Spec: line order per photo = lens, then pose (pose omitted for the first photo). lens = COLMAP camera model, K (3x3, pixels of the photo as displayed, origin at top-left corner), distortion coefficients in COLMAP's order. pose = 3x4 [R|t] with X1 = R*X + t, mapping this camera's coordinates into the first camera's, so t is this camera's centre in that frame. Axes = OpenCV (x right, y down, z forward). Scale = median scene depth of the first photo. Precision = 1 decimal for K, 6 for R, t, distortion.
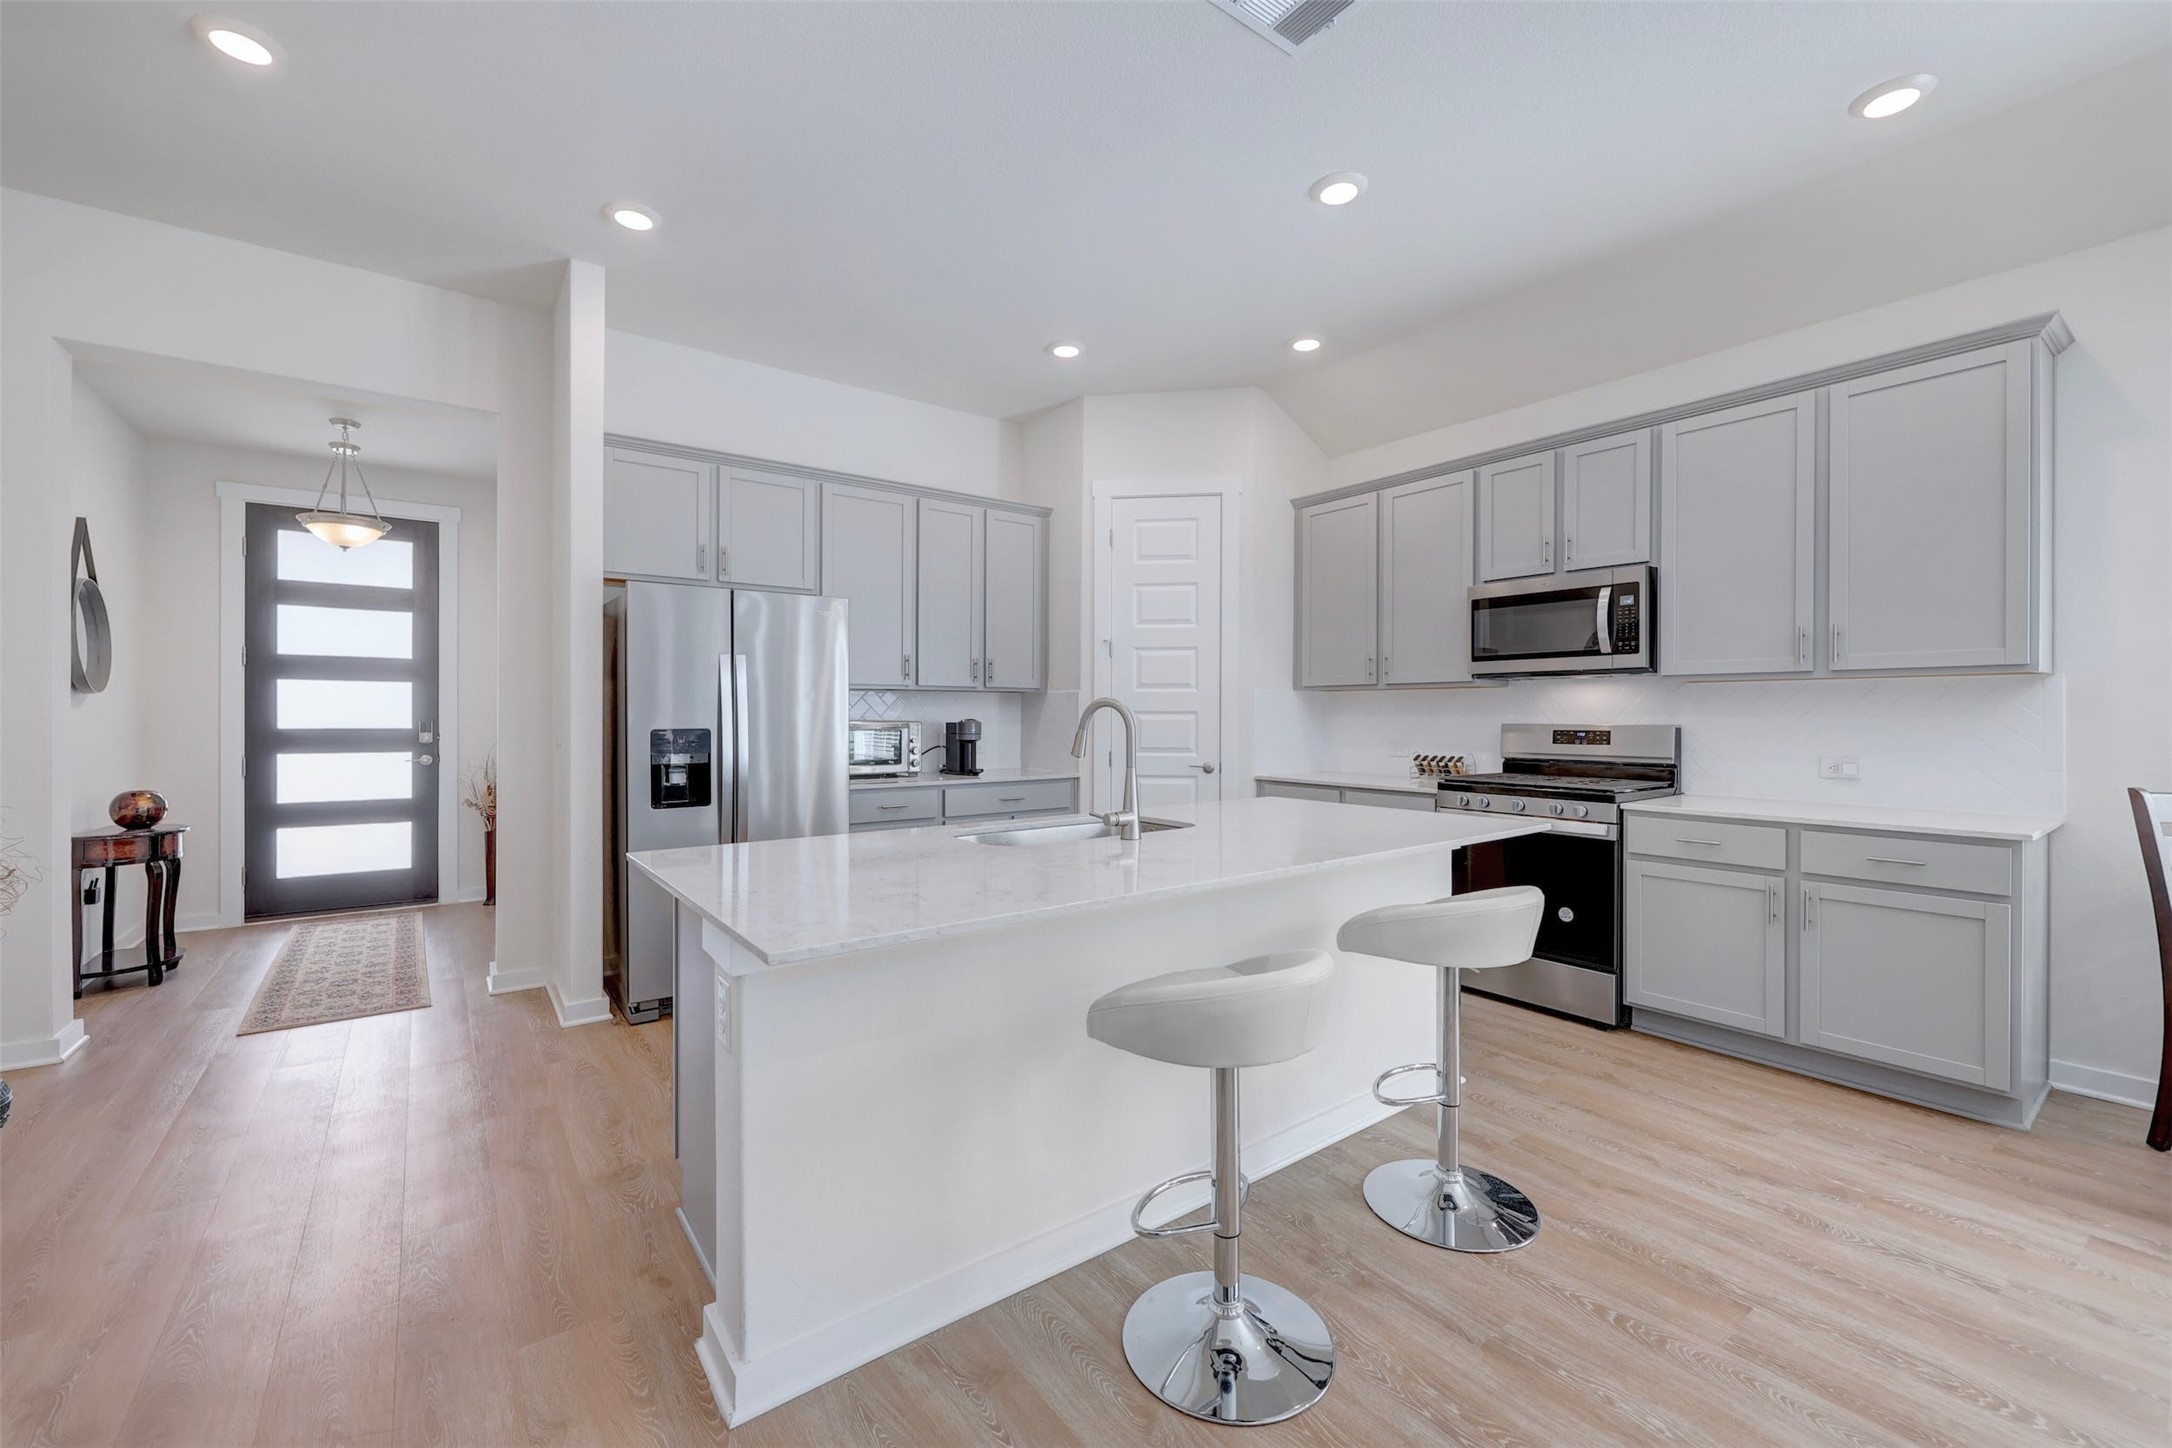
lens RADIAL K [[878.0, 0, 1094.0], [0, 878.0, 716.8], [0, 0, 1]] dist [-0.000925, 0.000008]
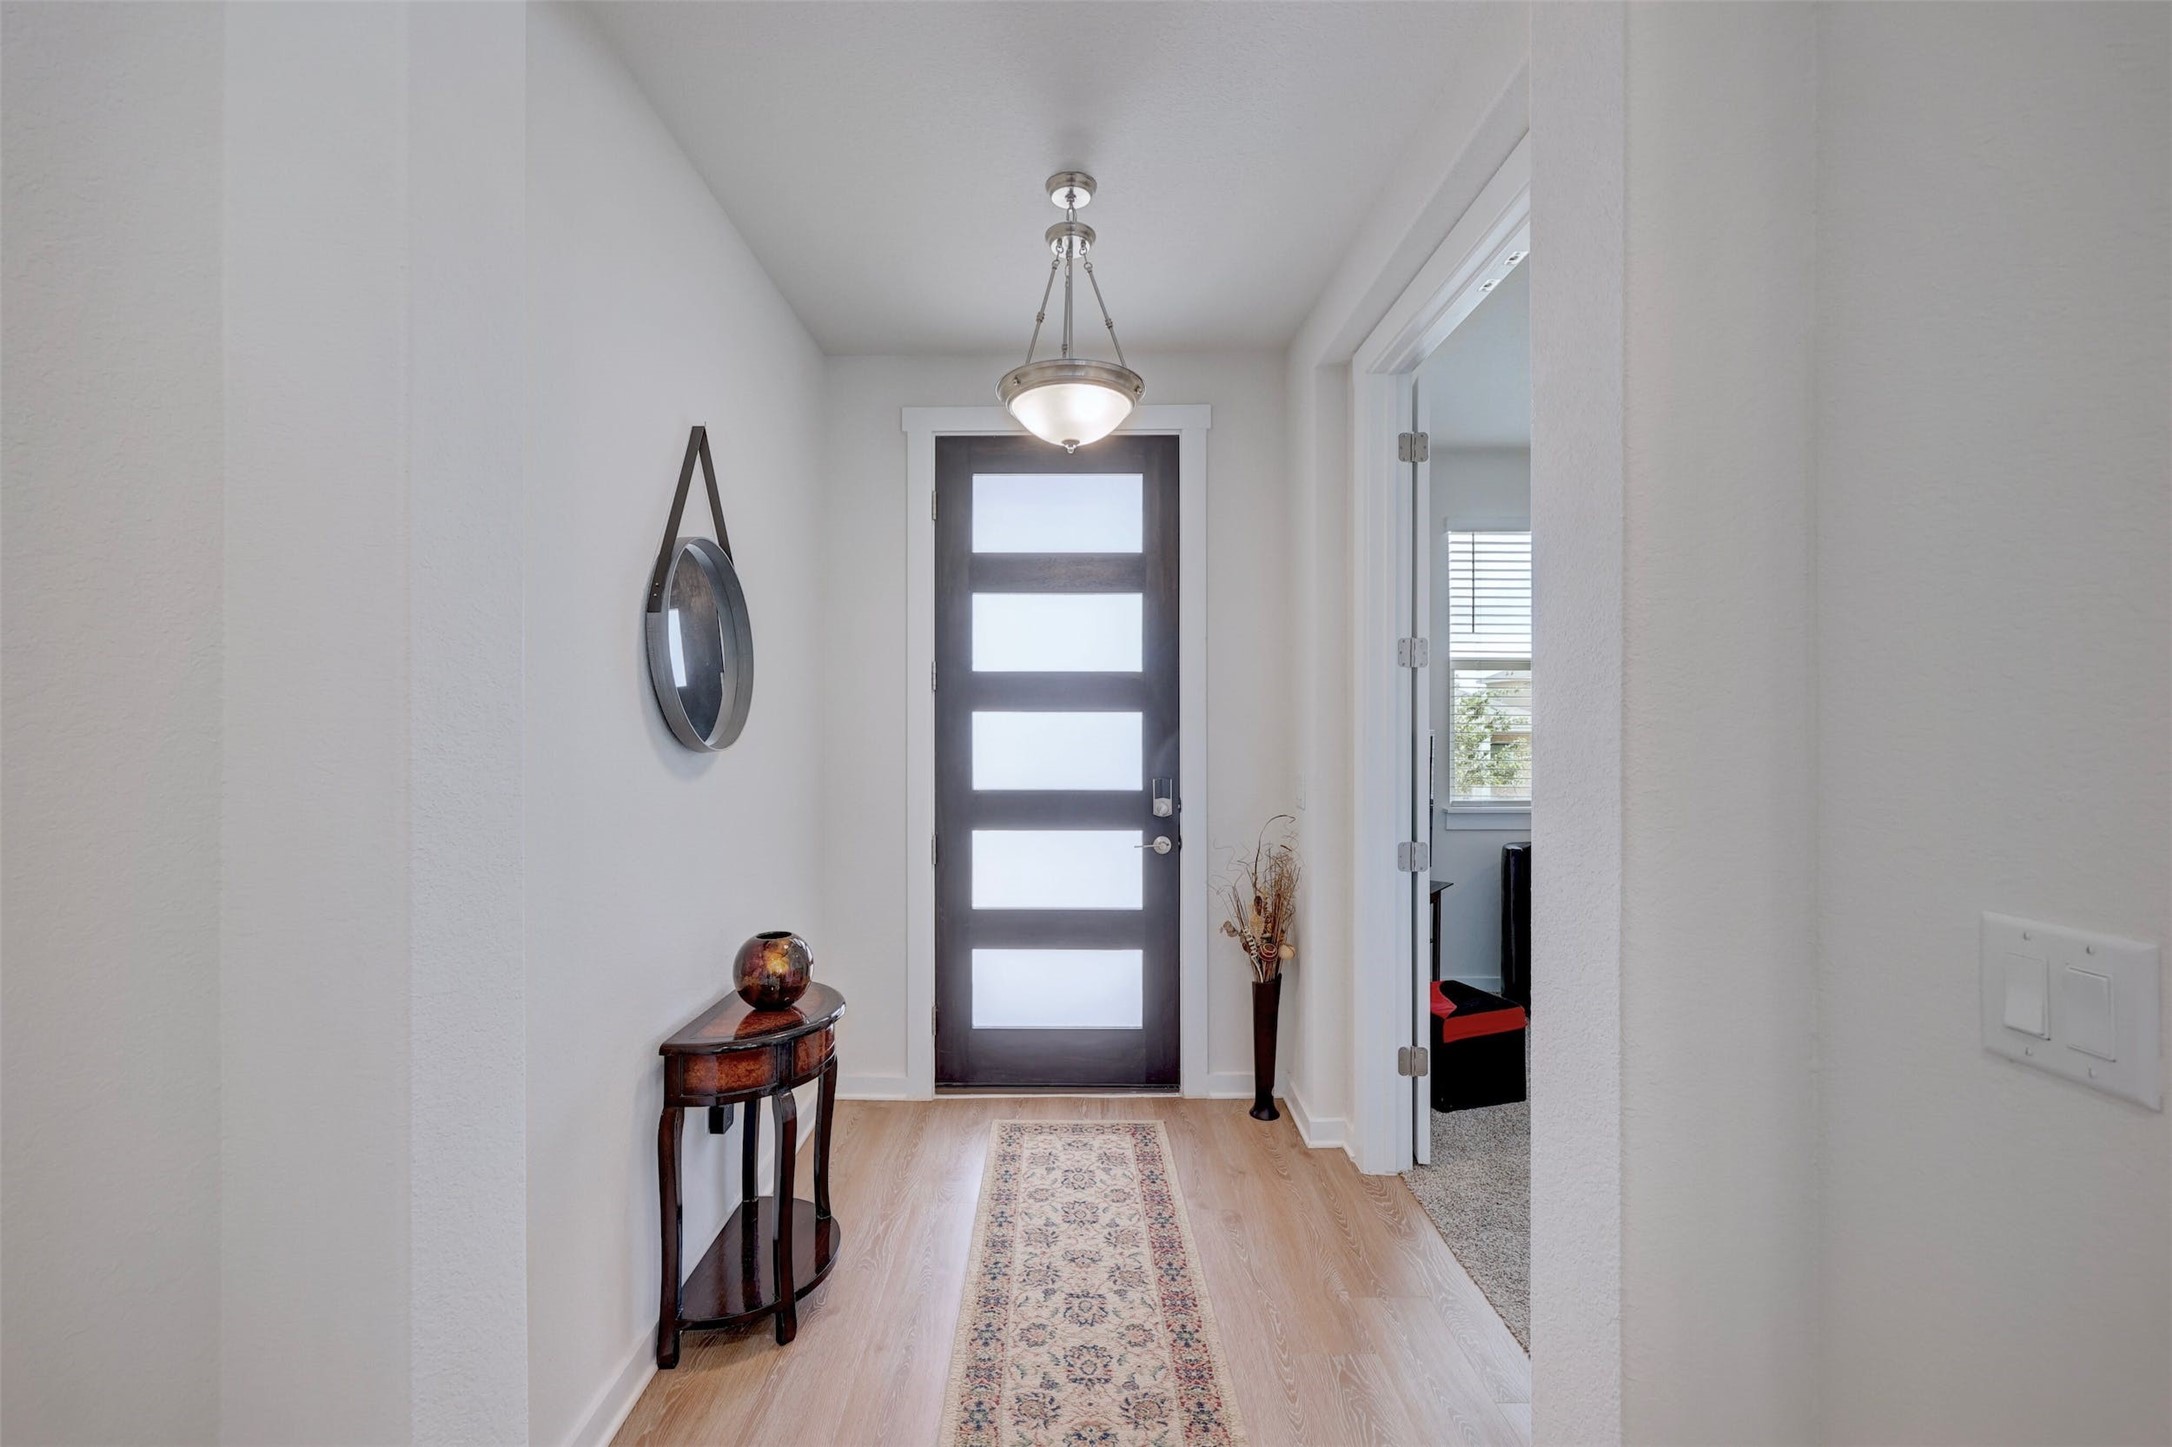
lens RADIAL K [[878.0, 0, 1094.0], [0, 878.0, 716.3], [0, 0, 1]] dist [-0.000925, 0.000008]
pose [[0.812513, -0.009515, -0.582865, -0.501338], [0.003770, 0.999932, -0.011068, -0.032981], [0.582930, 0.006795, 0.812494, 0.547560]]
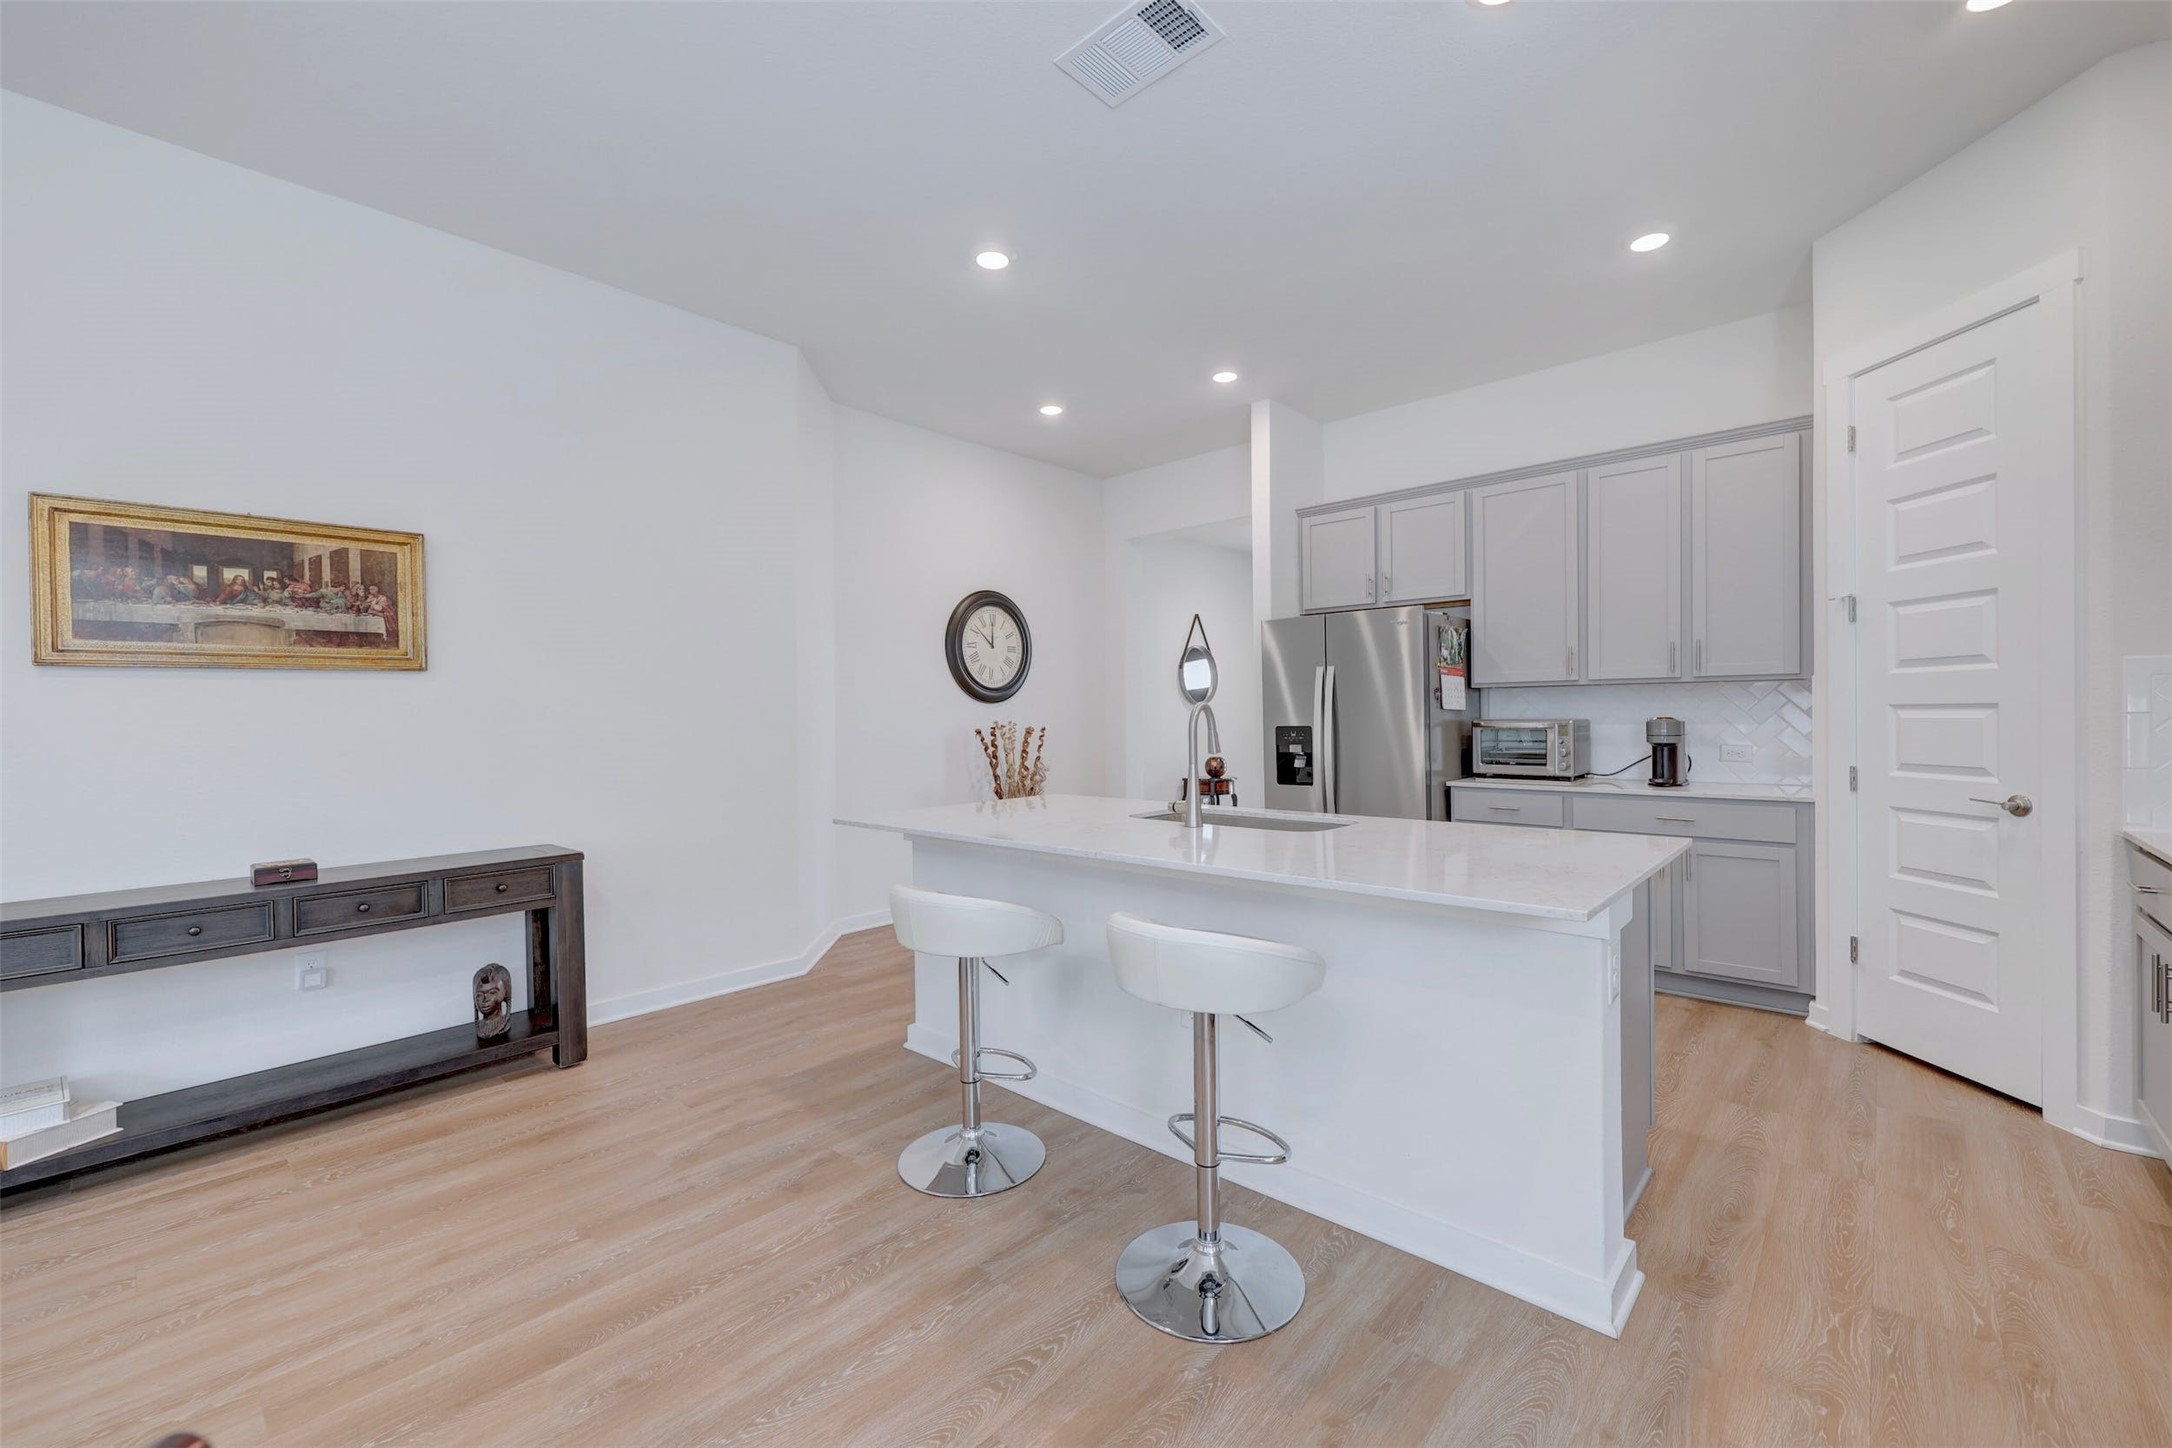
lens RADIAL K [[878.0, 0, 1094.0], [0, 878.0, 716.8], [0, 0, 1]] dist [-0.000925, 0.000008]
pose [[0.186164, -0.000327, -0.982519, 0.540280], [0.008047, 0.999967, 0.001192, -0.002976], [0.982486, -0.008129, 0.186160, 0.316276]]
